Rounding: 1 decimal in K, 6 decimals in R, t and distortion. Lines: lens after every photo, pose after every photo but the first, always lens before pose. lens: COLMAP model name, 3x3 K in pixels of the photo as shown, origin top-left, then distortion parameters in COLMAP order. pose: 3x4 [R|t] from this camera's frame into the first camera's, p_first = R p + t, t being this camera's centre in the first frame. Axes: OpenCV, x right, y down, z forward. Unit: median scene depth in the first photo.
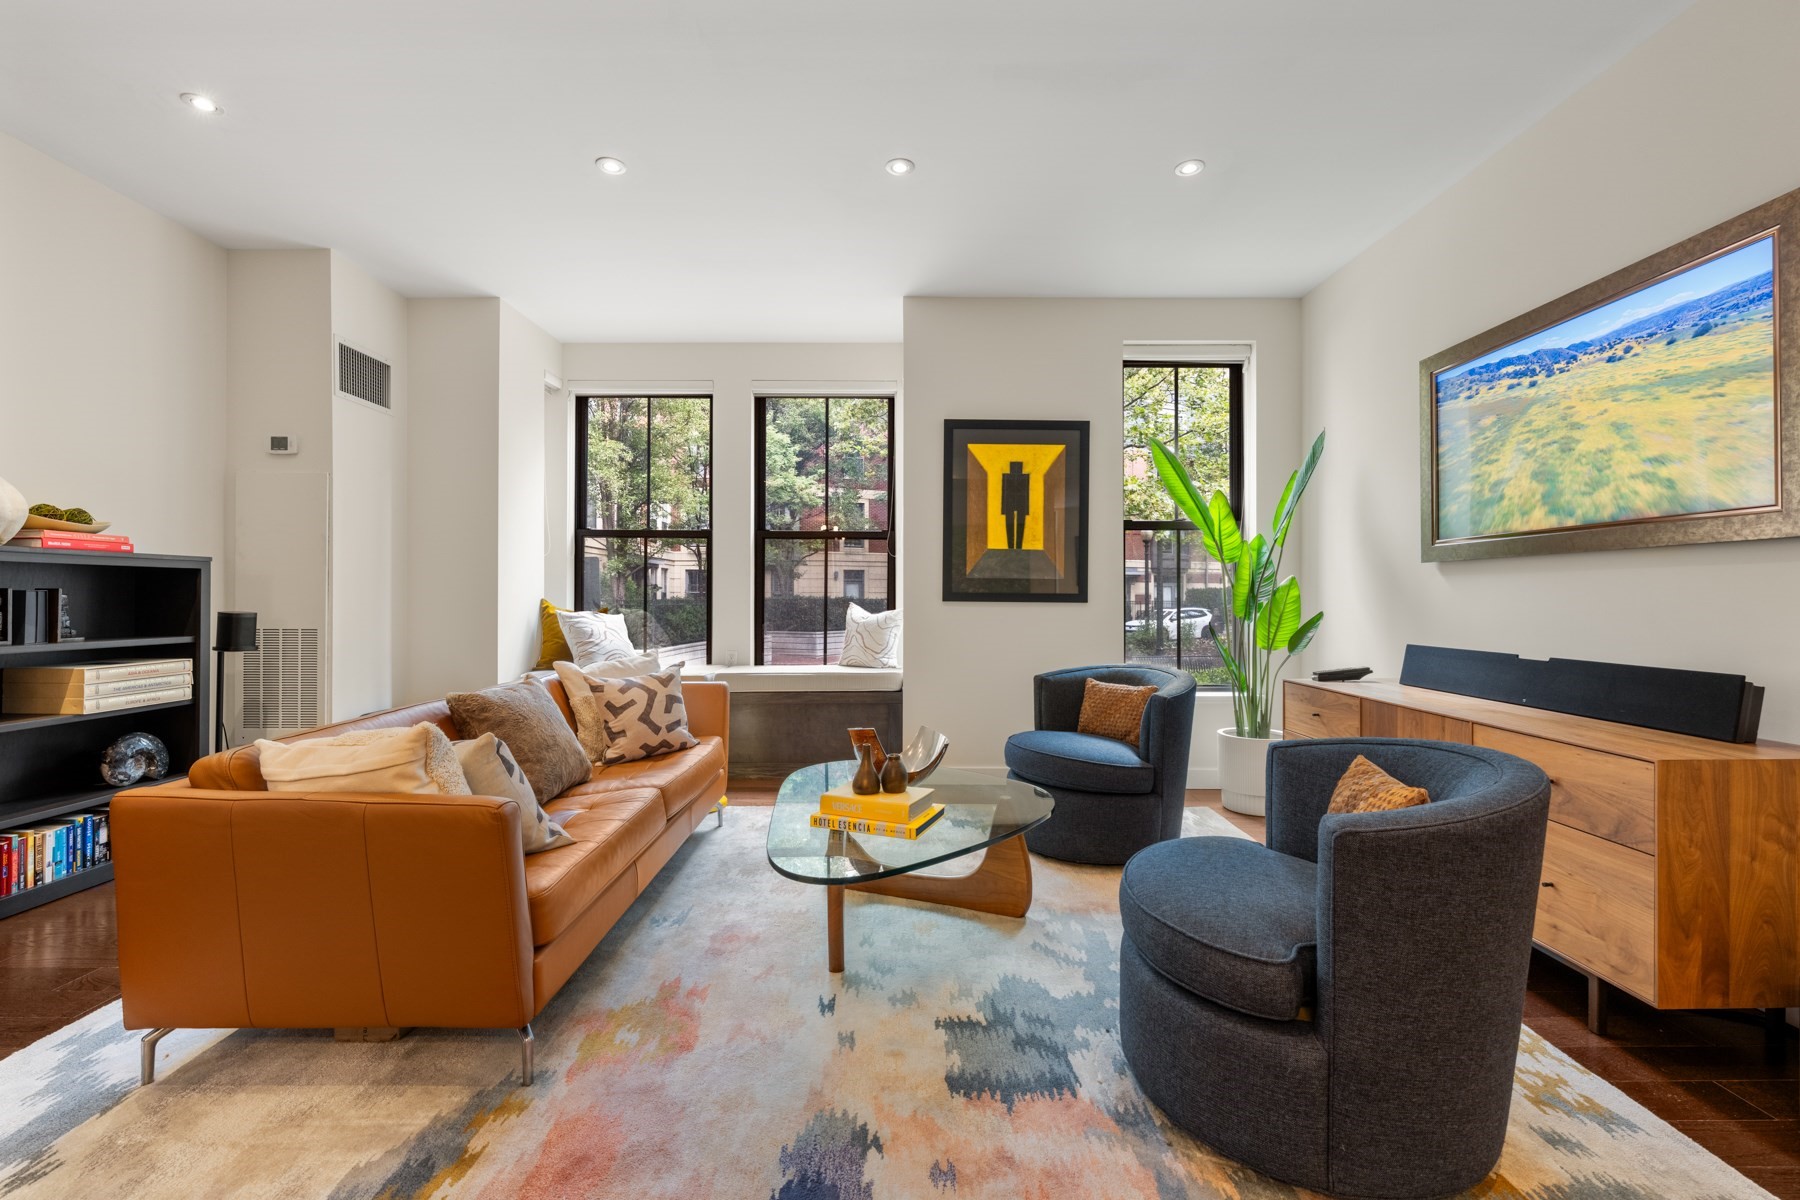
lens RADIAL K [[752.8, 0, 904.4], [0, 752.8, 597.4], [0, 0, 1]] dist [-0.002599, -0.000167]
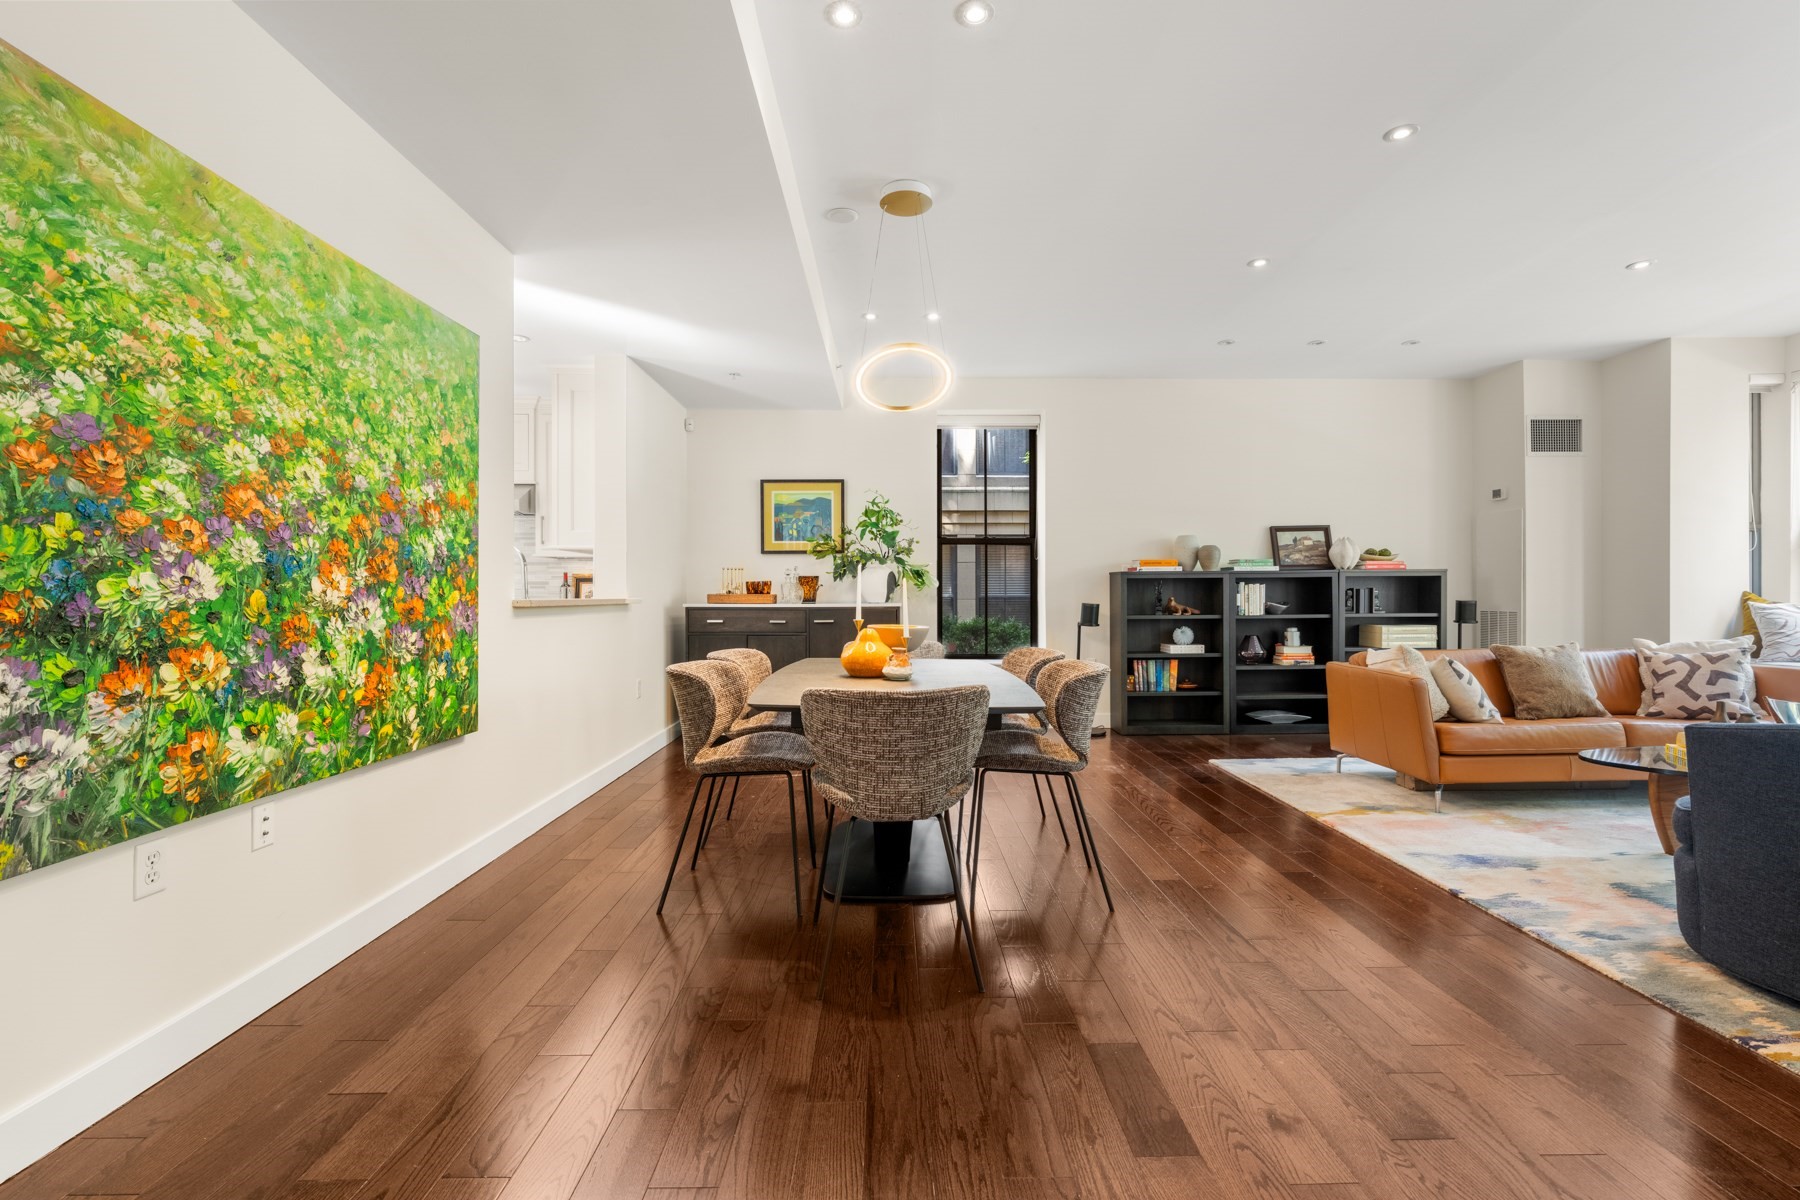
lens RADIAL K [[774.1, 0, 900.0], [0, 774.1, 600.0], [0, 0, 1]] dist [-0.004059, -0.000737]
pose [[0.000177, 0.003697, -0.999993, 0.877725], [0.004619, 0.999982, 0.003698, 0.007030], [0.999989, -0.004619, 0.000160, -0.282648]]
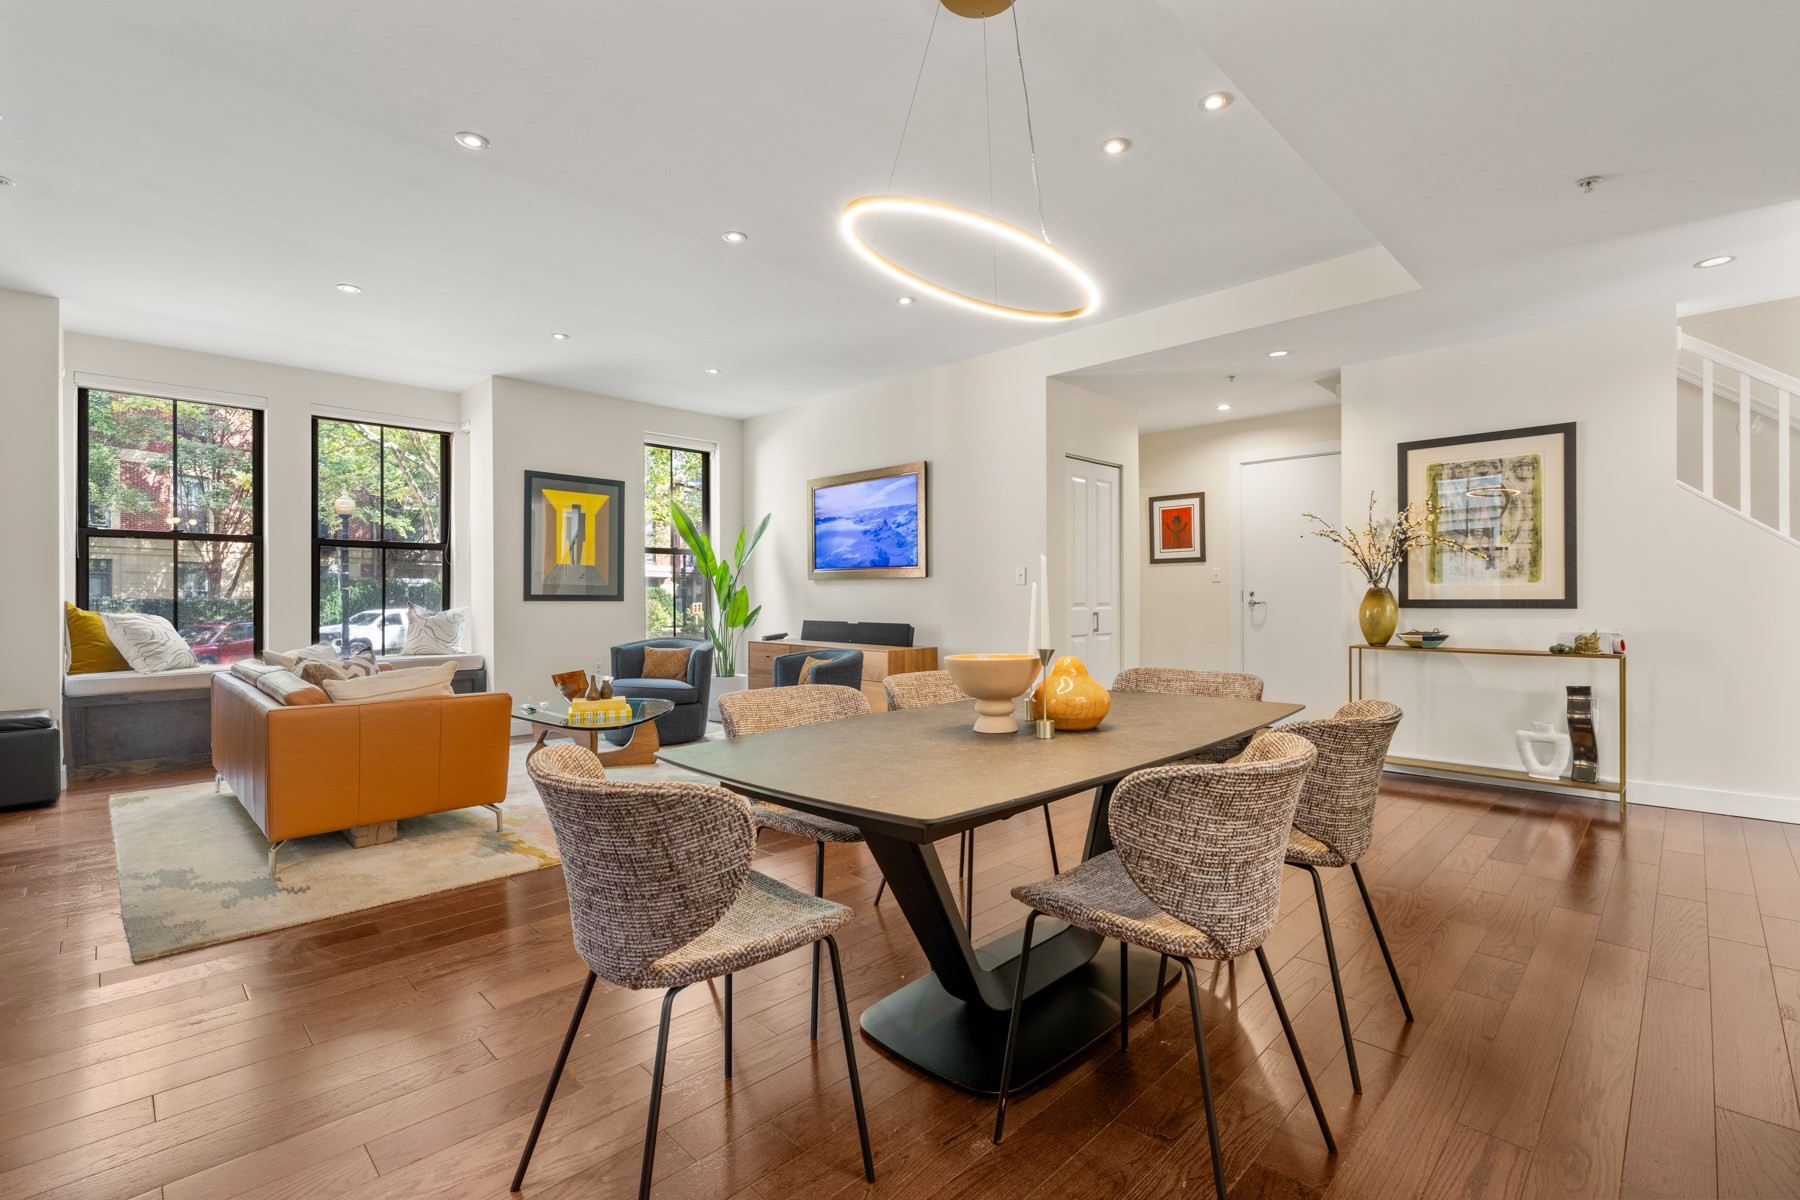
lens RADIAL K [[801.4, 0, 900.0], [0, 801.4, 600.0], [0, 0, 1]] dist [0.001554, 0.000125]
pose [[0.709367, -0.006621, 0.704808, -0.644901], [0.002777, 0.999974, 0.006599, -0.005678], [-0.704834, -0.002724, 0.709367, -0.692719]]
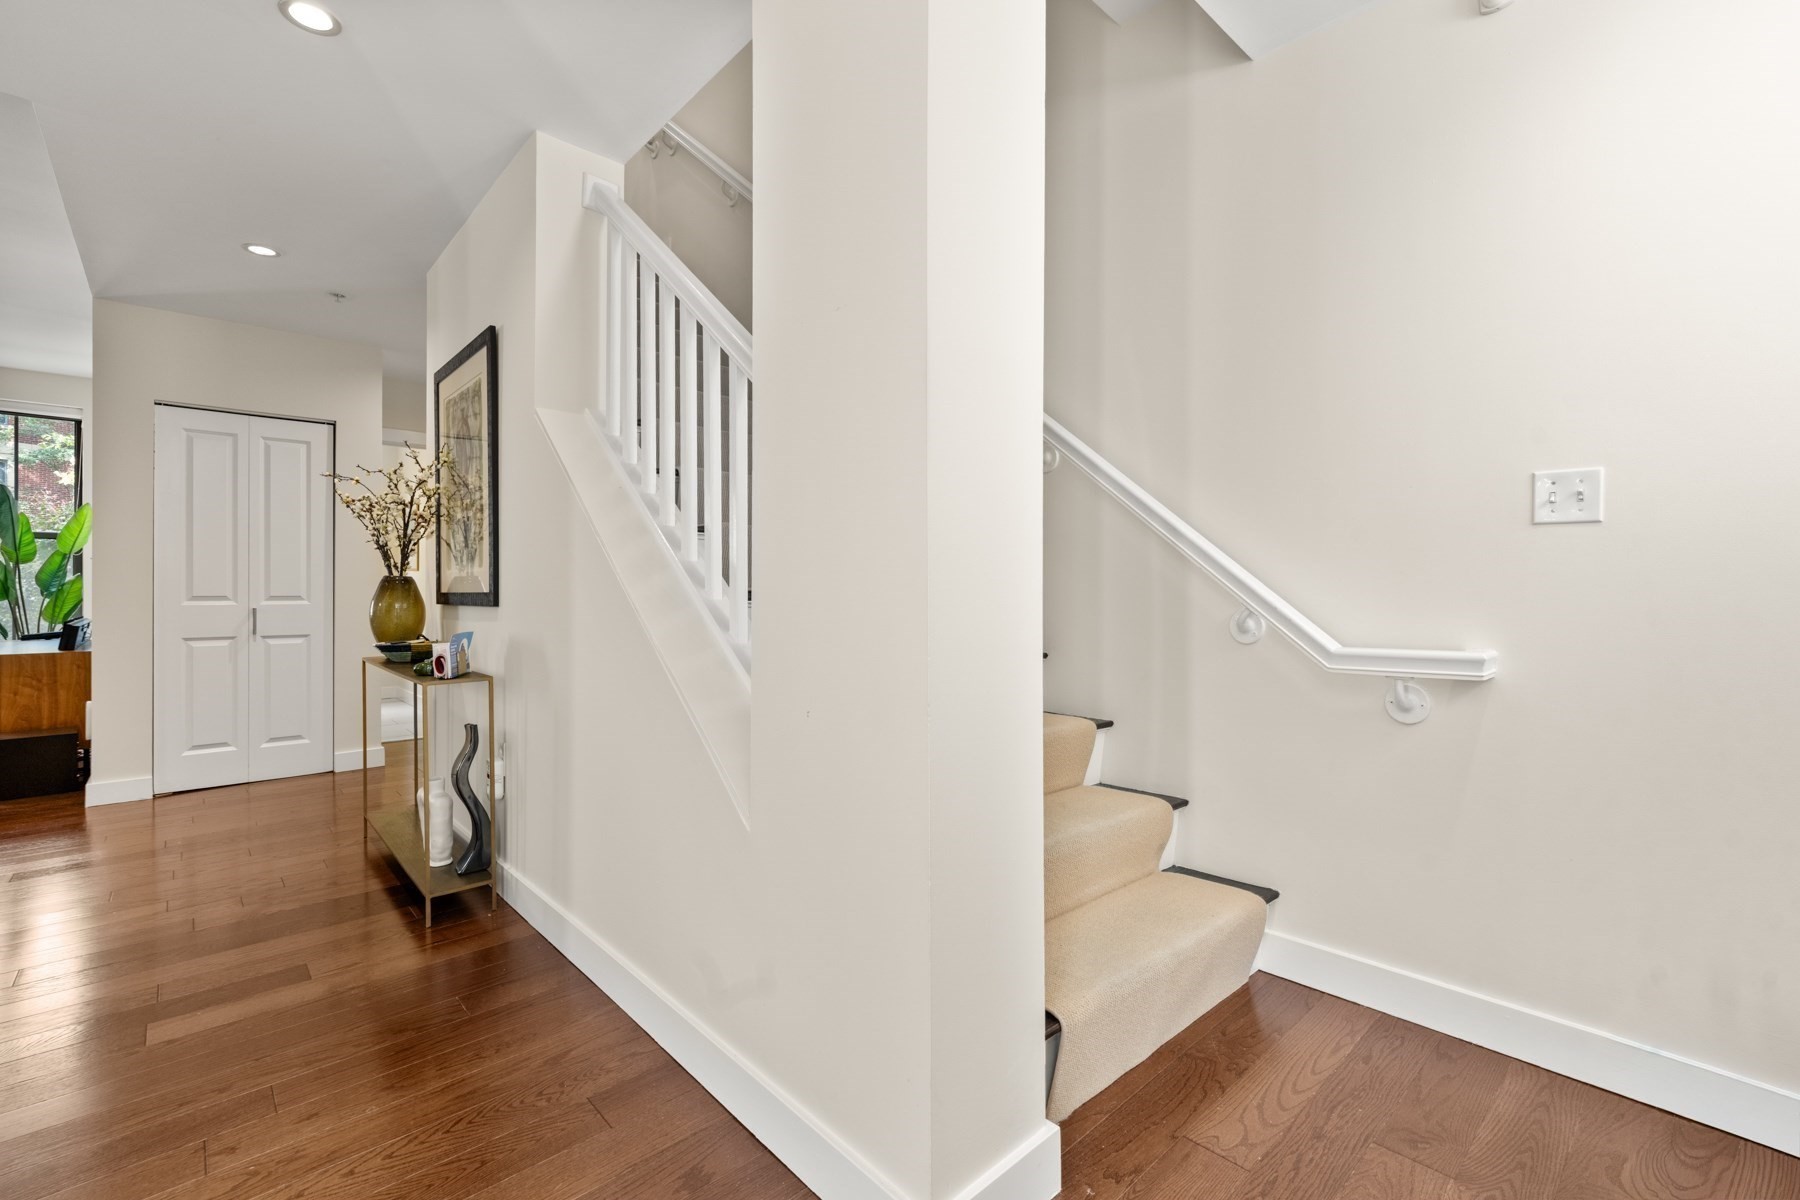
lens RADIAL K [[774.1, 0, 900.0], [0, 774.1, 600.0], [0, 0, 1]] dist [-0.004059, -0.000737]
pose [[0.745240, -0.007319, 0.666757, 0.837008], [0.000639, 0.999947, 0.010262, 0.008848], [-0.666796, -0.007221, 0.745205, -1.434668]]
